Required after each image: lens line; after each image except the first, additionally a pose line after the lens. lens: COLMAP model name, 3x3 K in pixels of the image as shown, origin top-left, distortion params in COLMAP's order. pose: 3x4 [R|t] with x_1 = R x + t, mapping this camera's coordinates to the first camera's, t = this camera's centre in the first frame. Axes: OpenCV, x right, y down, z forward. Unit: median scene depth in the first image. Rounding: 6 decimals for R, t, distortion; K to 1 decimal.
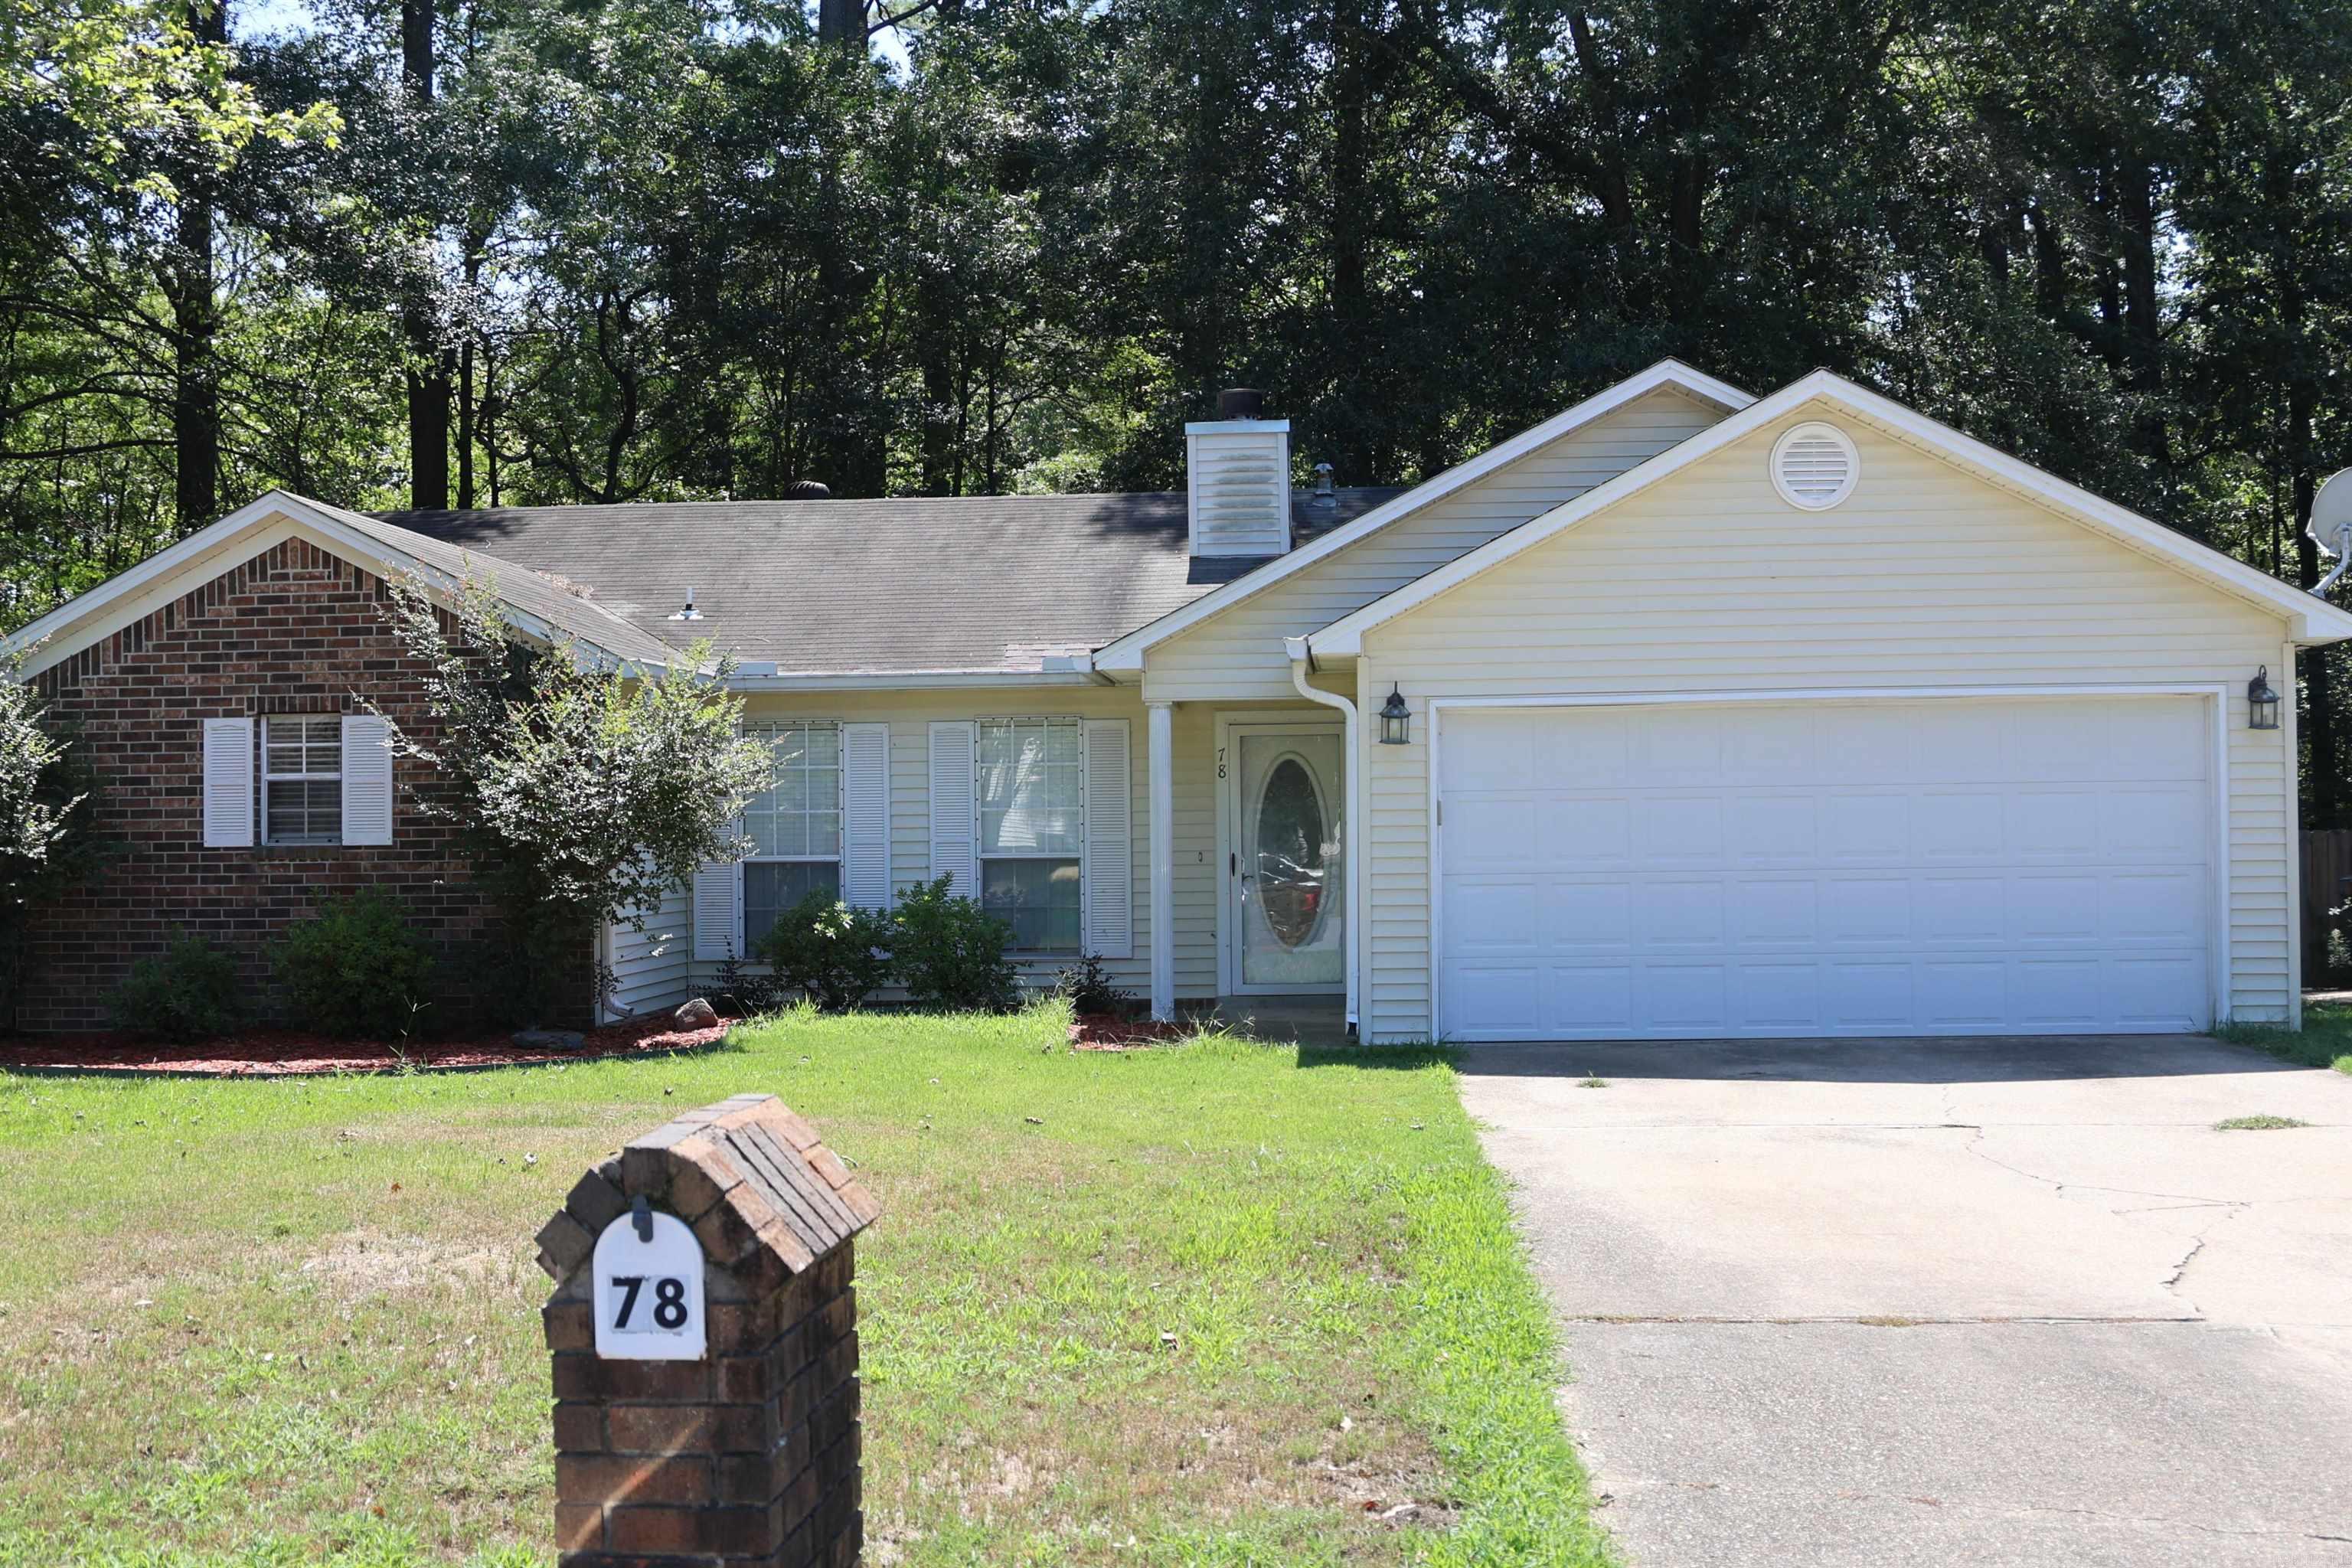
lens RADIAL K [[2602.3, 0, 1176.0], [0, 2602.3, 784.0], [0, 0, 1]] dist [-0.069862, -0.006649]
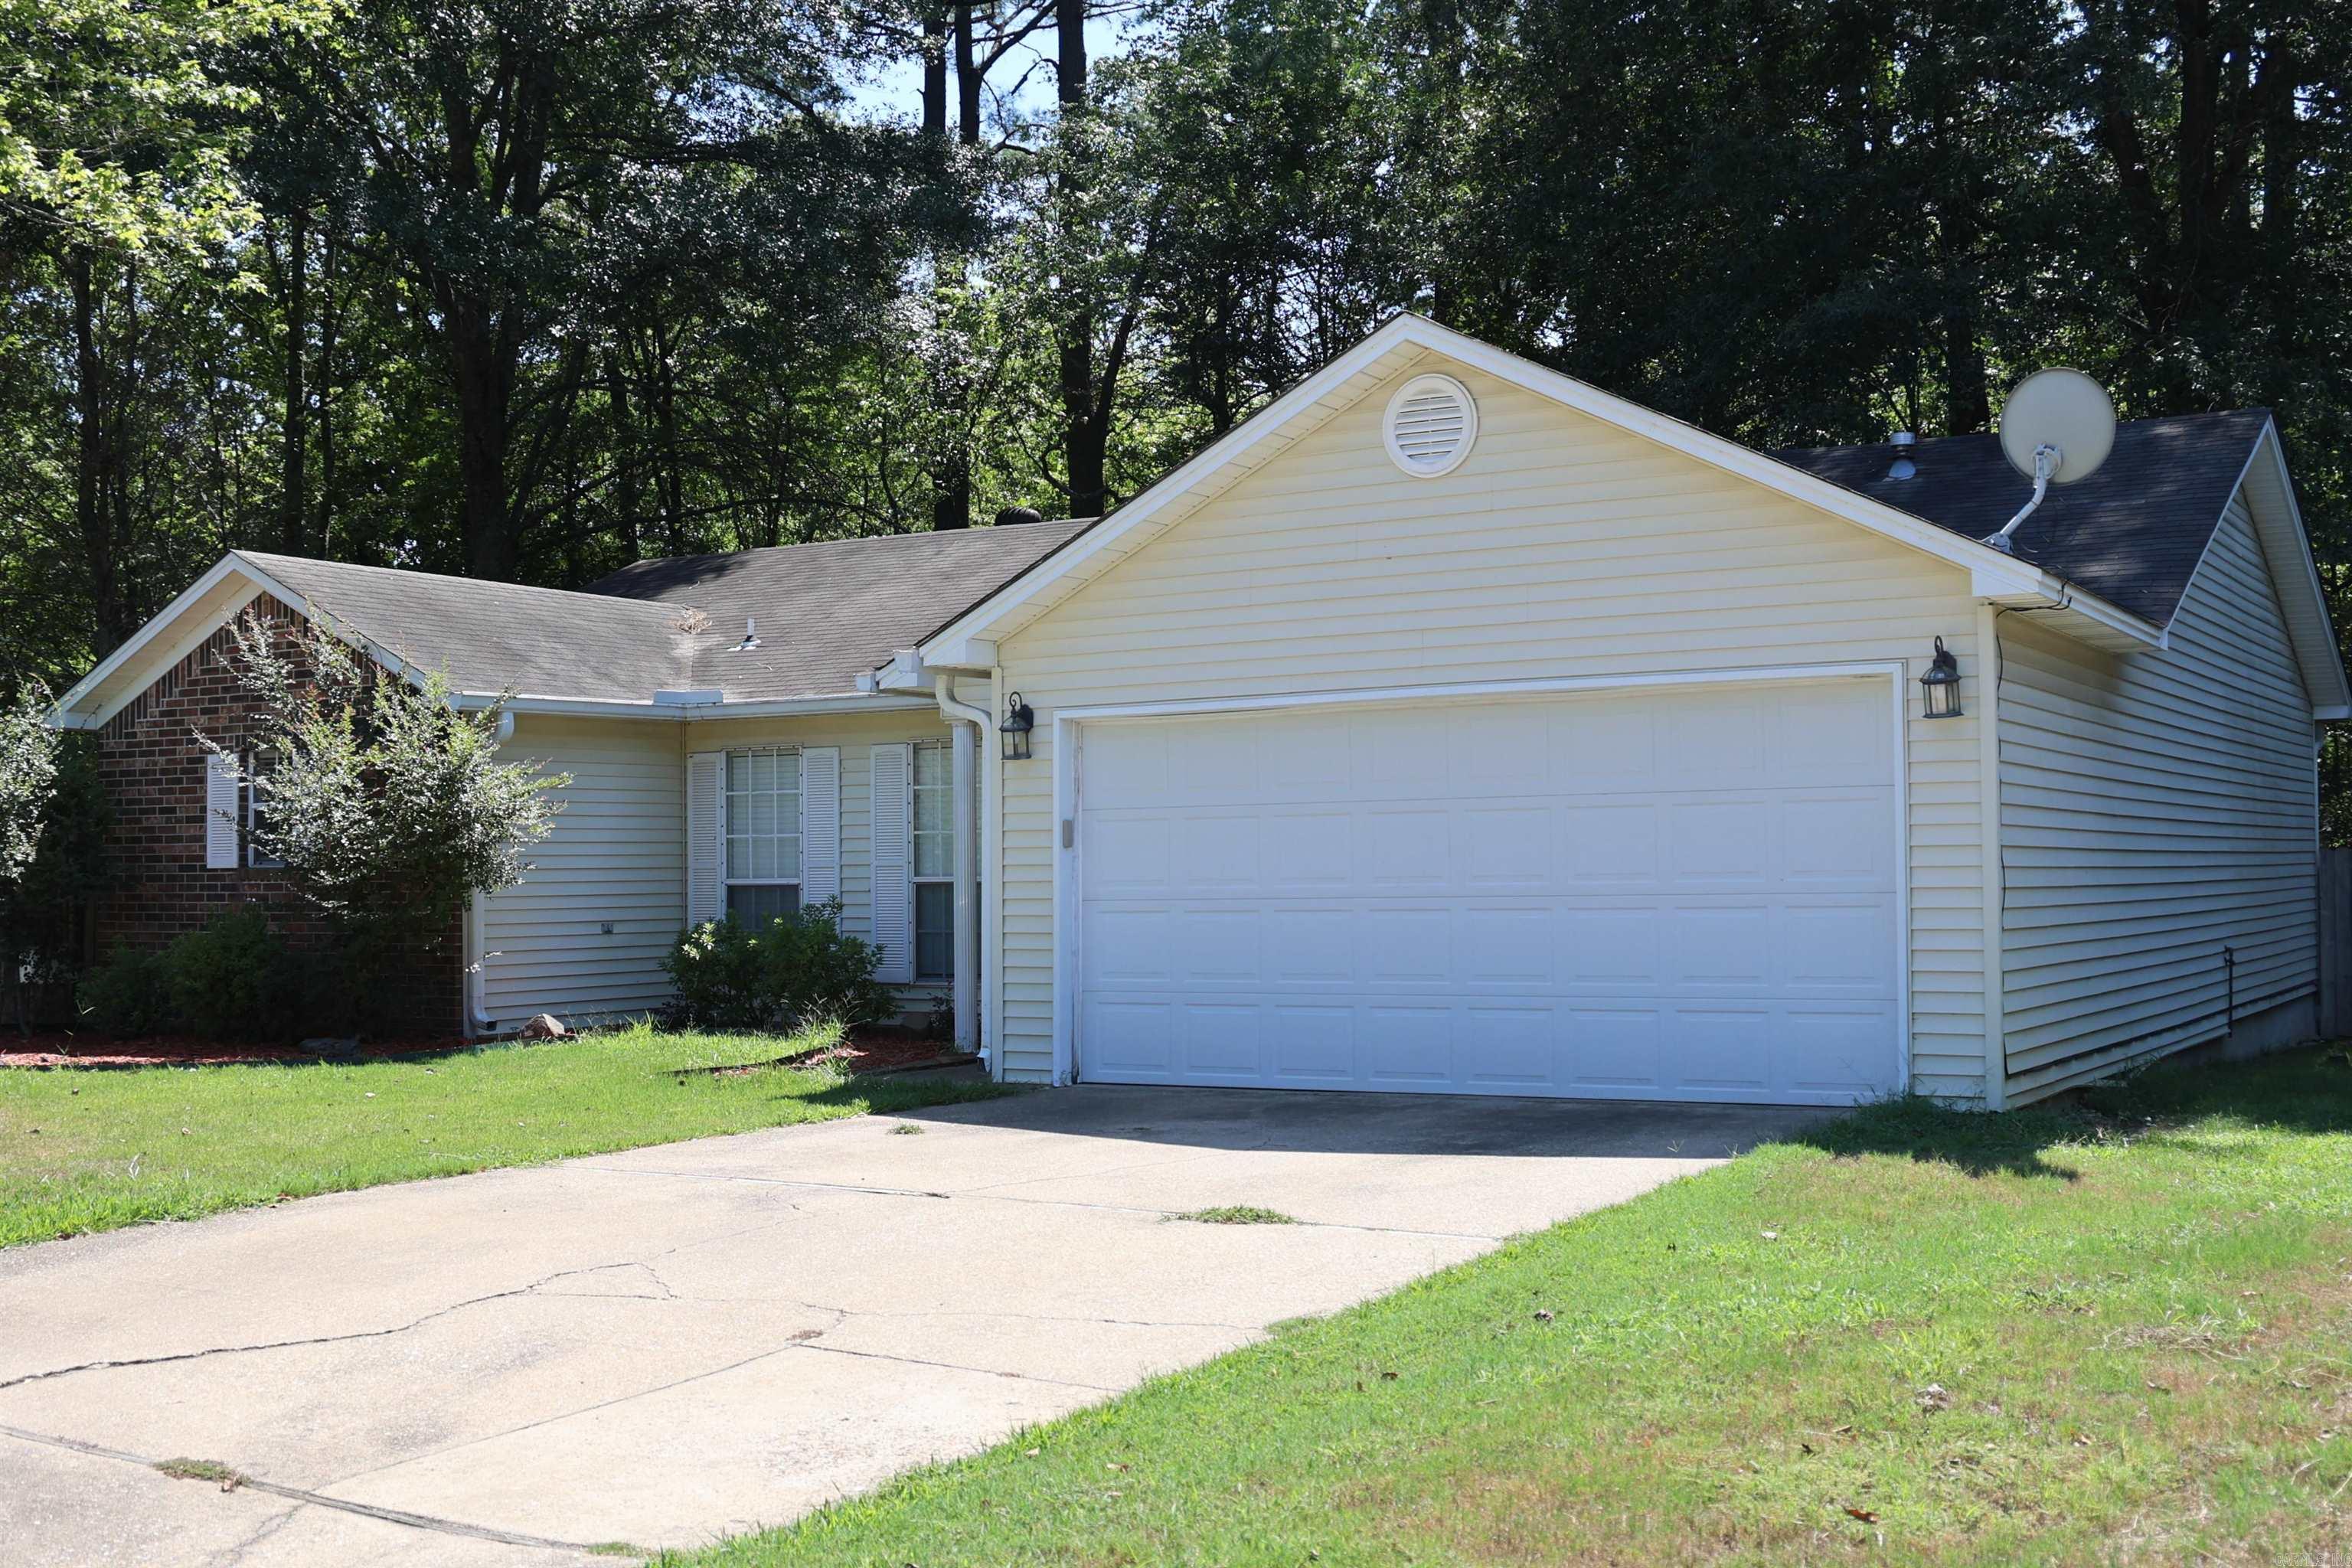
lens RADIAL K [[2602.3, 0, 1176.0], [0, 2602.3, 784.0], [0, 0, 1]] dist [-0.069862, -0.006649]
pose [[0.893330, -0.013521, -0.449197, 0.512175], [0.008297, 0.999873, -0.013596, 0.006332], [0.449324, 0.008419, 0.893329, 0.180357]]
